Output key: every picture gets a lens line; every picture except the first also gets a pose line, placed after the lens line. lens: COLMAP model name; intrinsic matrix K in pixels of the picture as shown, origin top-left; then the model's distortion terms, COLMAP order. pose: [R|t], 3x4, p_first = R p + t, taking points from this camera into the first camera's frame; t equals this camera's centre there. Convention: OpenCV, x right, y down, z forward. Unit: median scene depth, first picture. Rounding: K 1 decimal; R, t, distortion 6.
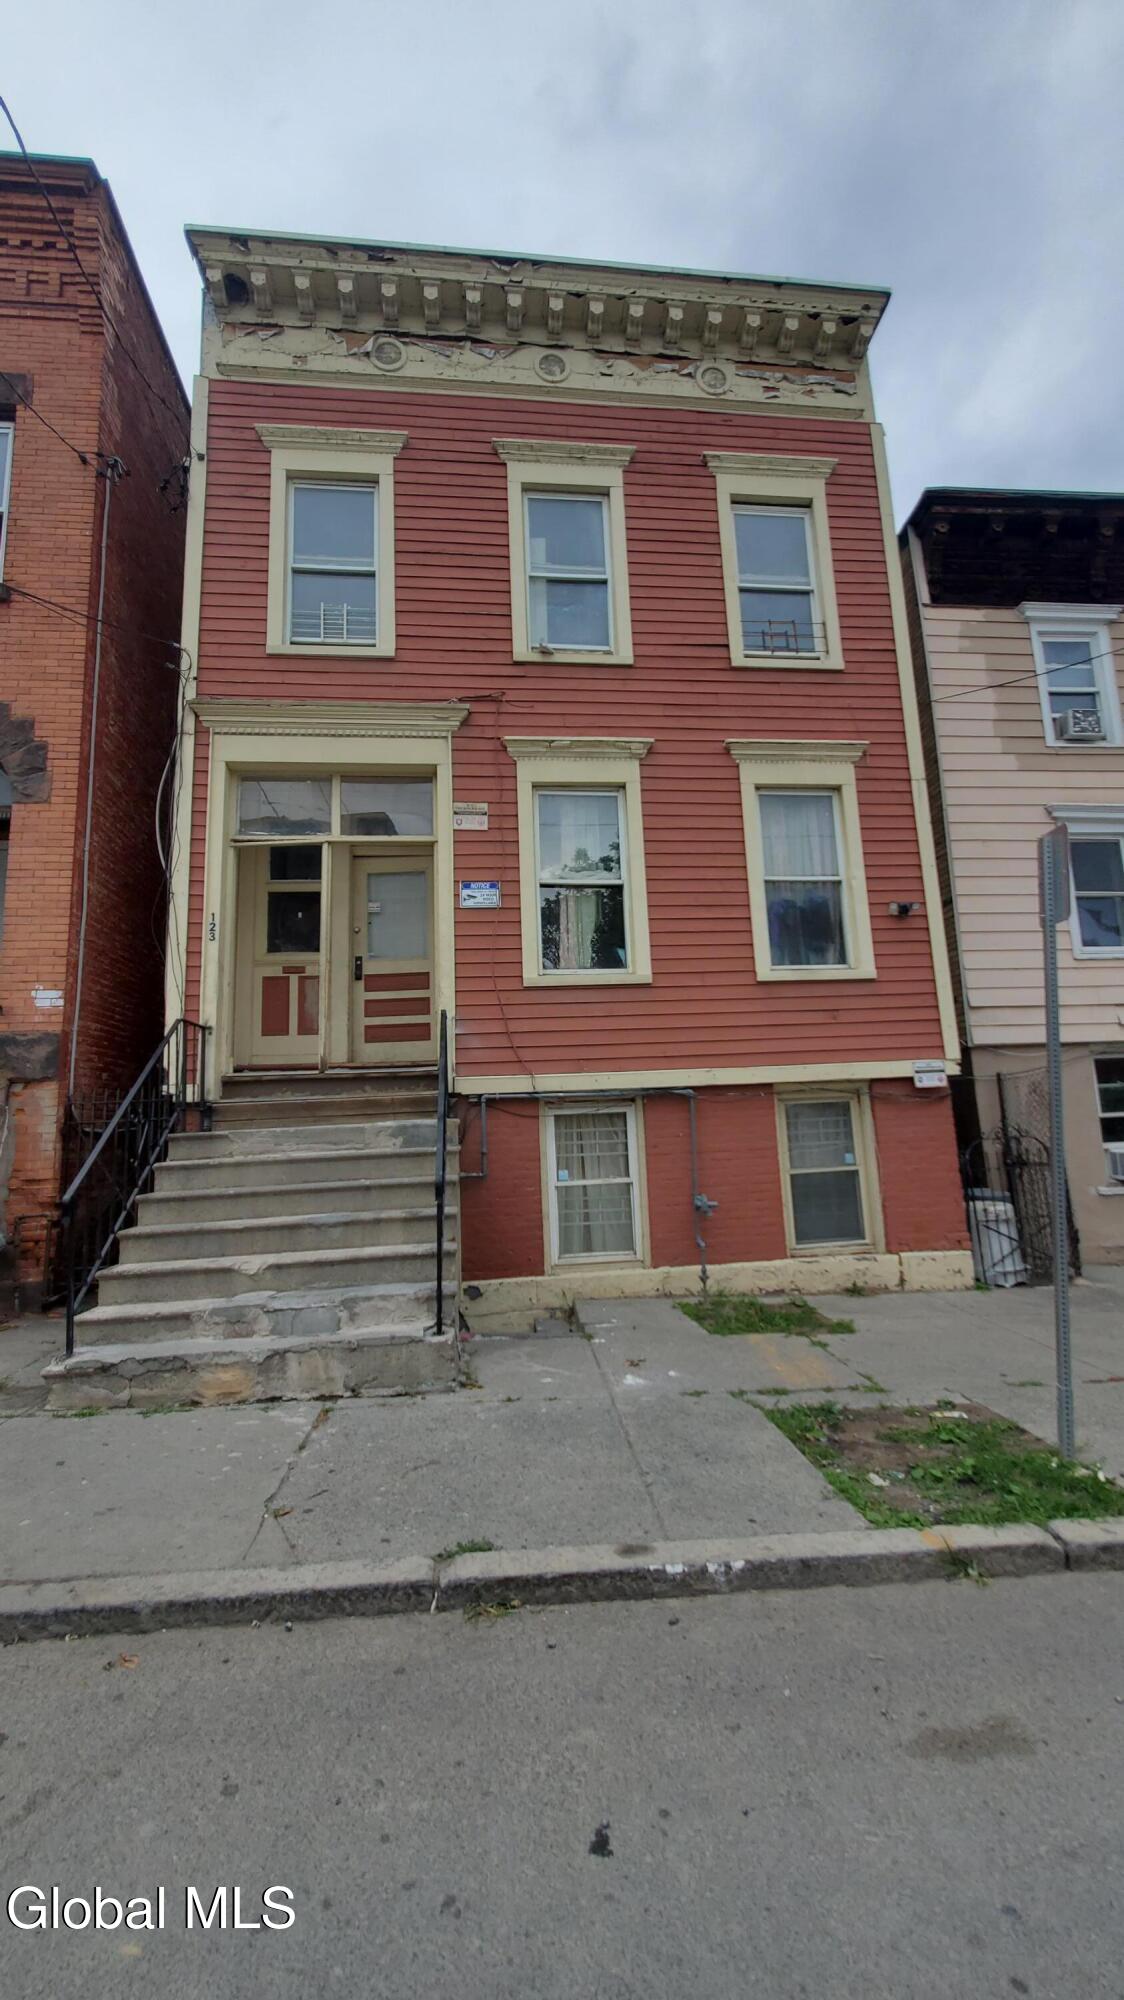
lens RADIAL K [[786.5, 0, 578.4], [0, 786.5, 1009.9], [0, 0, 1]] dist [0.000000, -0.000297]
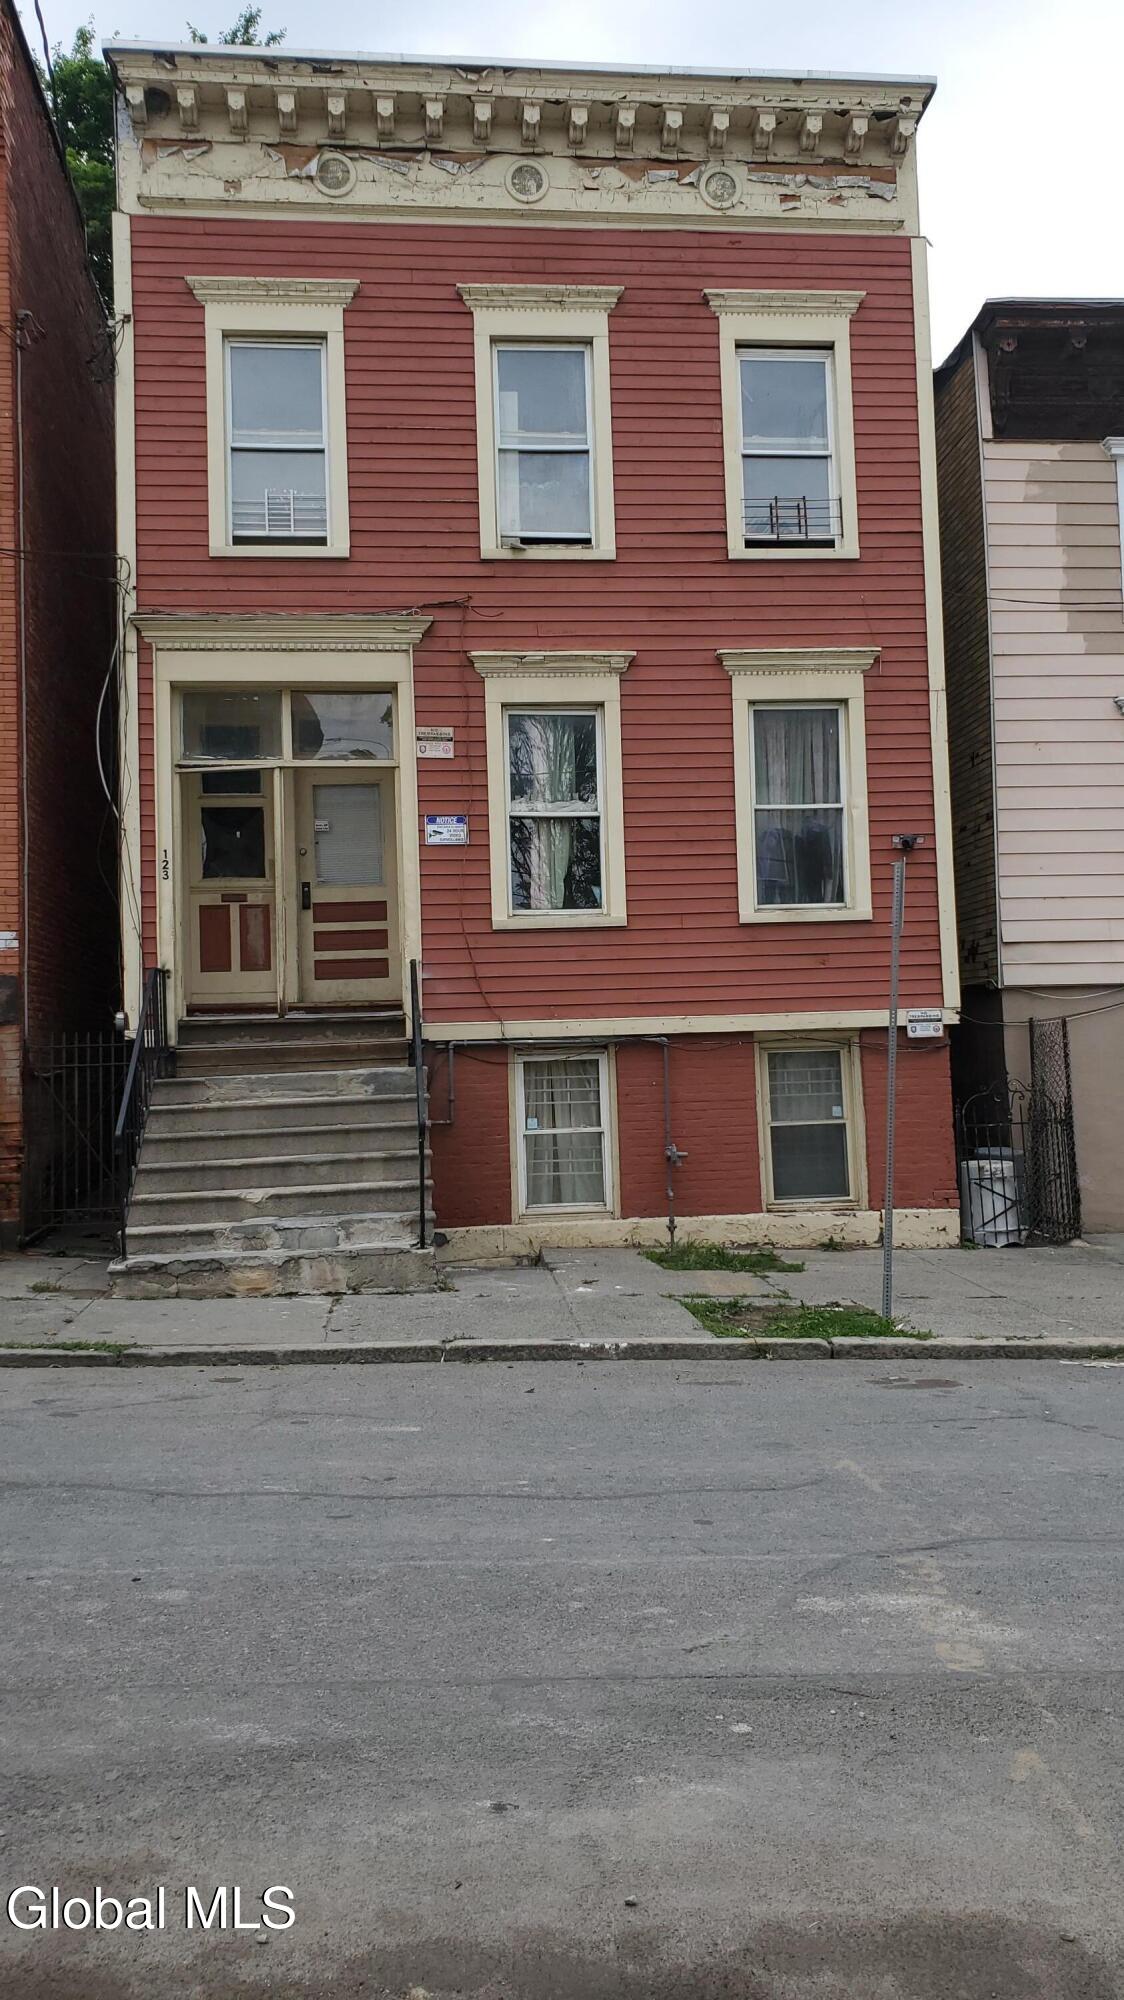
lens RADIAL K [[1523.1, 0, 565.8], [0, 1523.1, 968.1], [0, 0, 1]] dist [0.112184, -0.215301]
pose [[0.999863, 0.009601, -0.013518, 0.044500], [-0.008375, 0.996087, 0.087985, -0.141953], [0.014310, -0.087860, 0.996030, -0.823146]]
